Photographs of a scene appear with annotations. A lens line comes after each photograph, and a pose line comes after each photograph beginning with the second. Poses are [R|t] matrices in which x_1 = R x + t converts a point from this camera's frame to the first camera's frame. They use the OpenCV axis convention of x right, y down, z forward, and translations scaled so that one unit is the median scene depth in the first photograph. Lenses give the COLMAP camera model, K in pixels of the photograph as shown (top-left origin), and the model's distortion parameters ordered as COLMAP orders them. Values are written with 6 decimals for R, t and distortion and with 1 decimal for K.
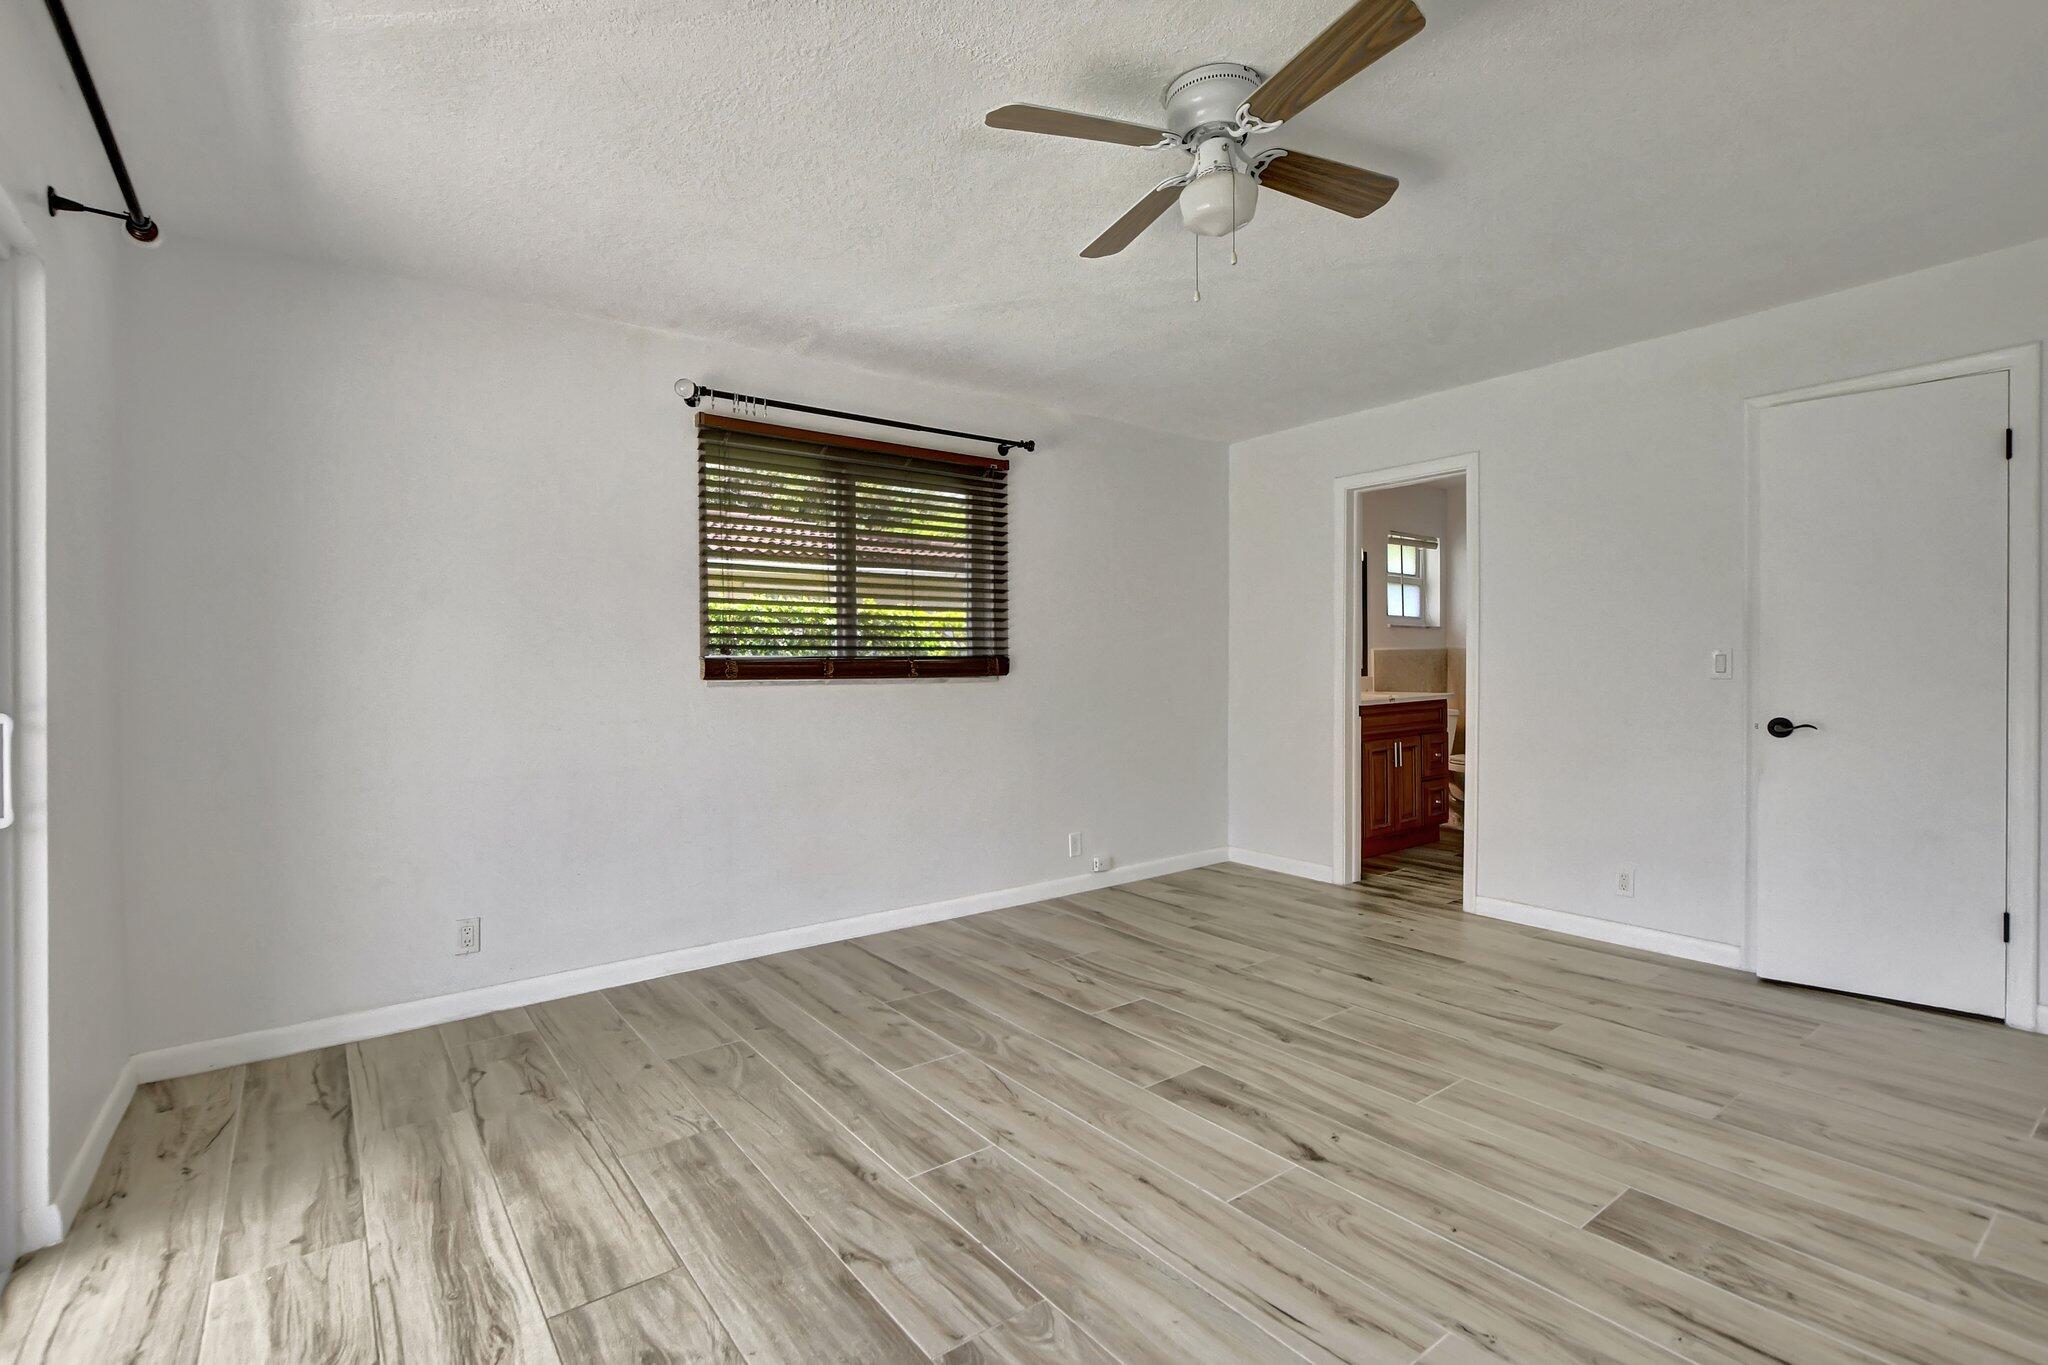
lens RADIAL K [[945.1, 0, 1012.0], [0, 945.1, 669.0], [0, 0, 1]] dist [-0.001253, 0.000093]
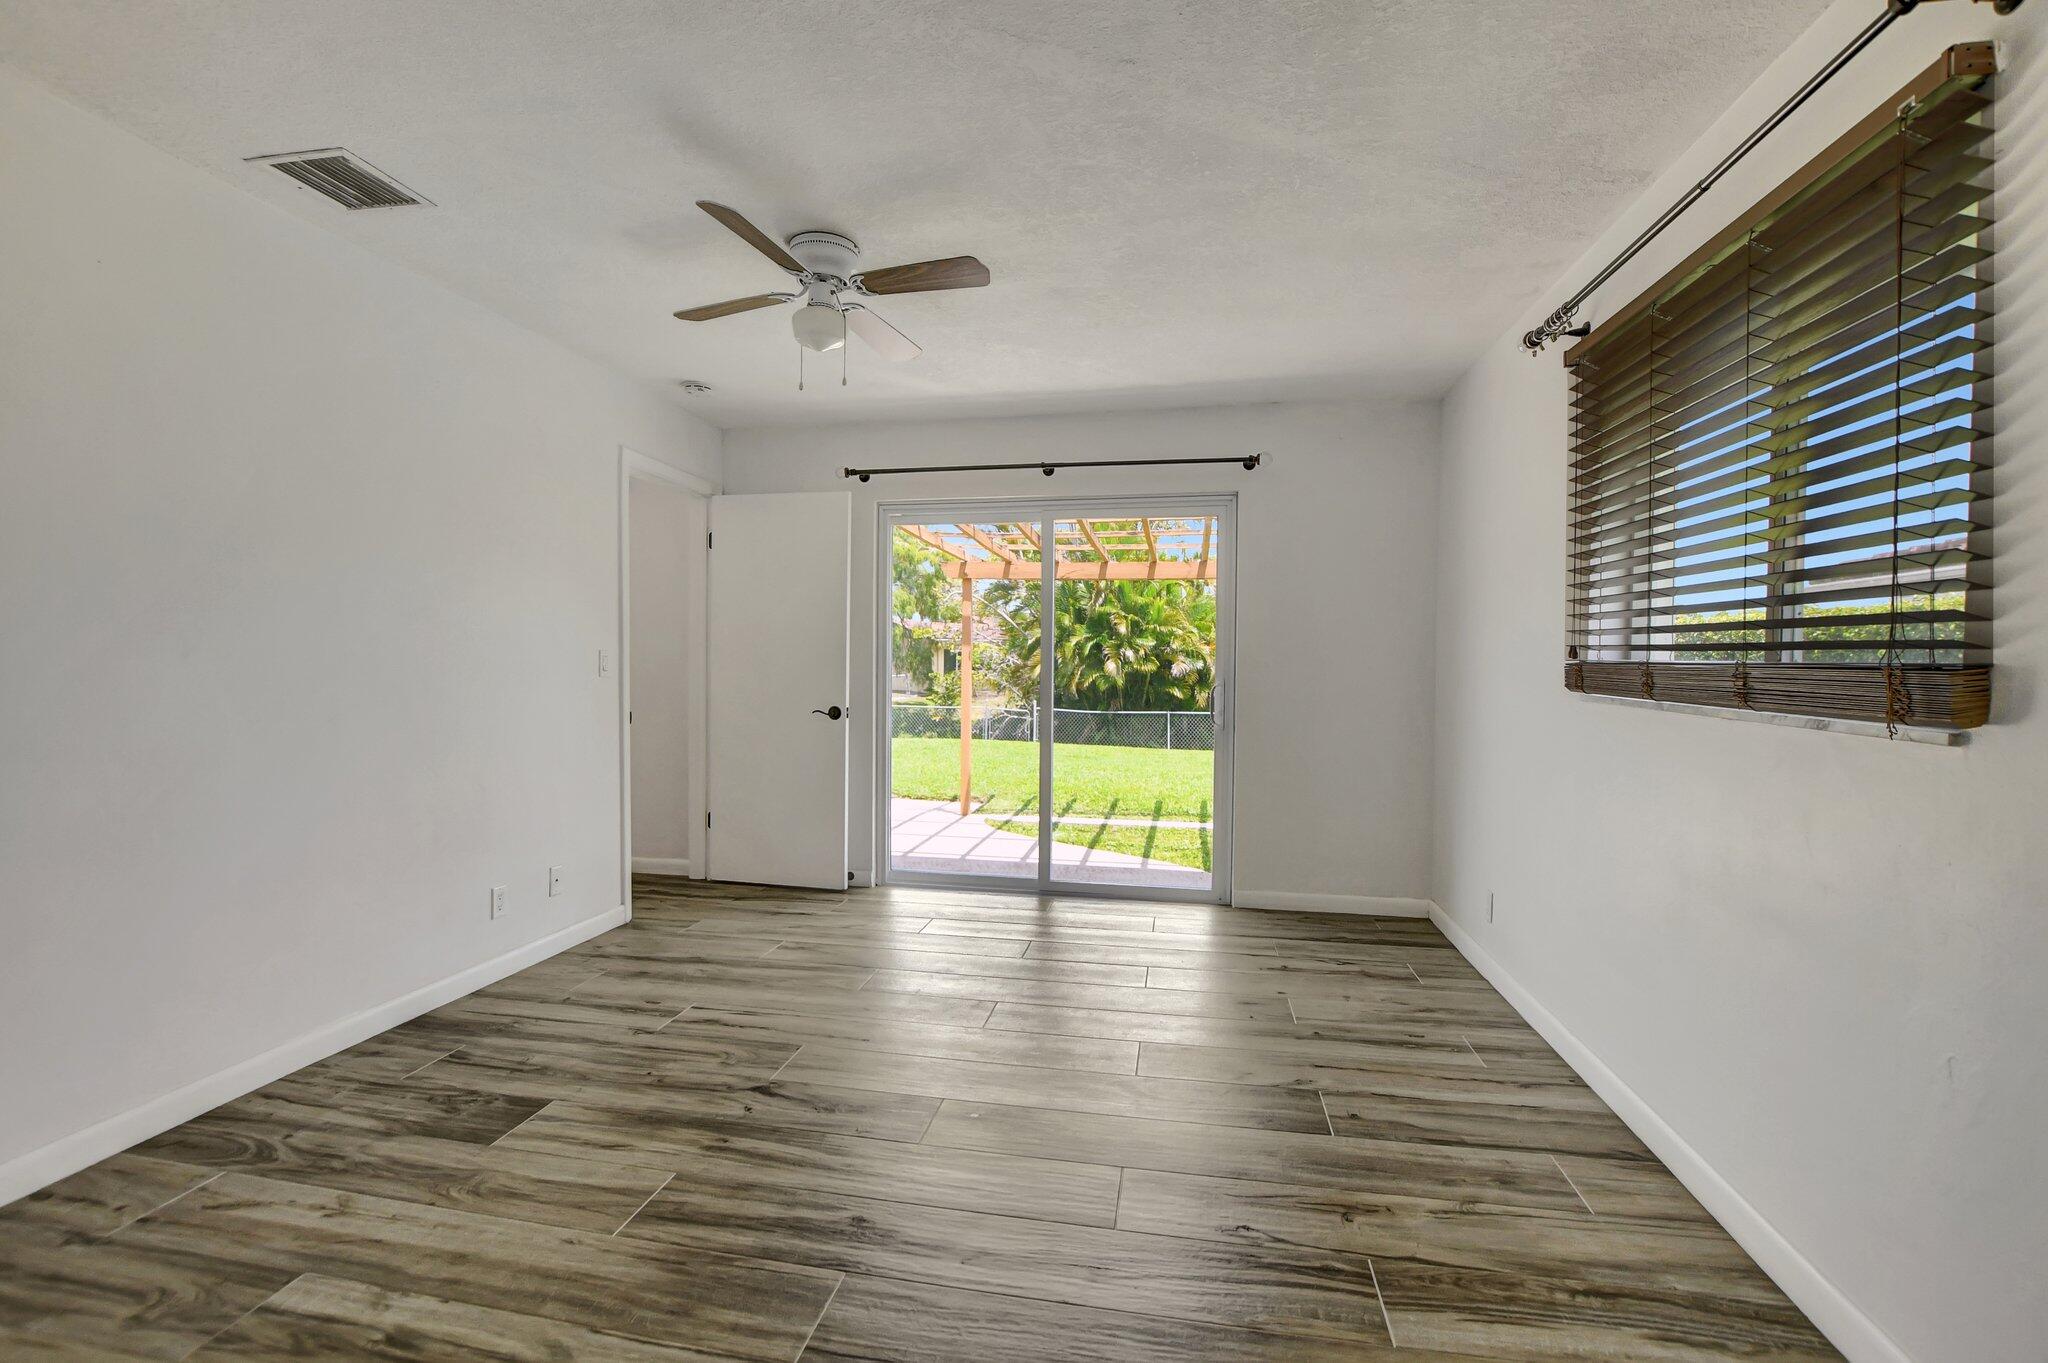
lens RADIAL K [[929.6, 0, 1012.7], [0, 929.6, 688.0], [0, 0, 1]] dist [-0.024280, -0.000167]
pose [[-0.730641, 0.024530, -0.682321, 0.627748], [-0.006137, 0.999078, 0.042489, -0.025578], [0.682734, 0.035232, -0.729817, 1.481497]]
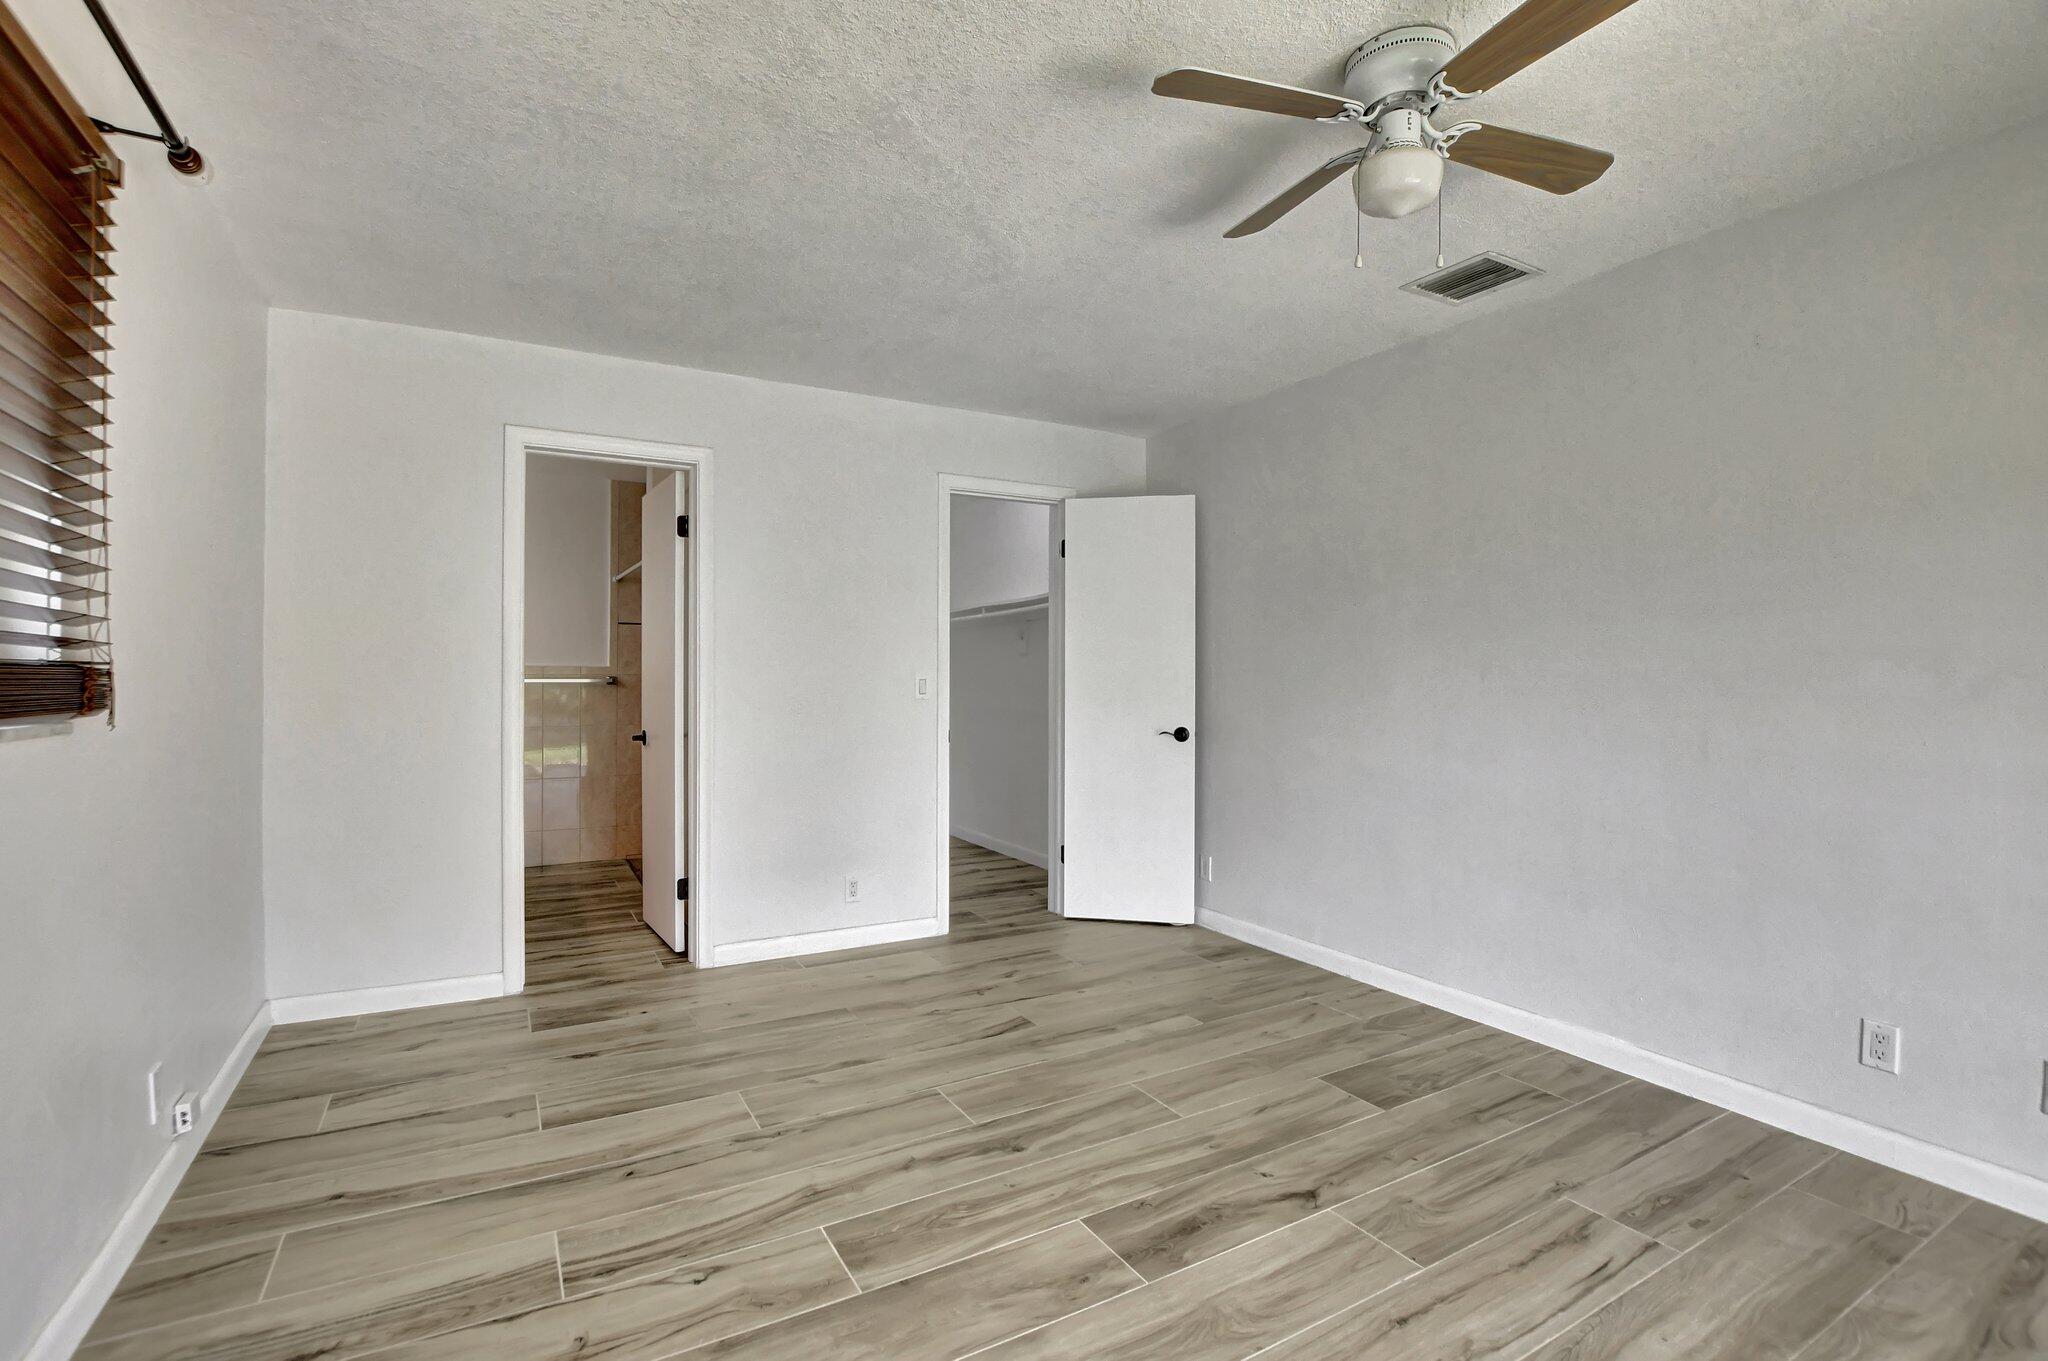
lens RADIAL K [[929.6, 0, 1012.7], [0, 929.6, 687.0], [0, 0, 1]] dist [-0.024280, -0.000167]
pose [[0.115243, 0.000071, 0.993337, -0.482731], [-0.001764, 0.999998, 0.000133, -0.007873], [-0.993336, -0.001768, 0.115243, 0.868803]]
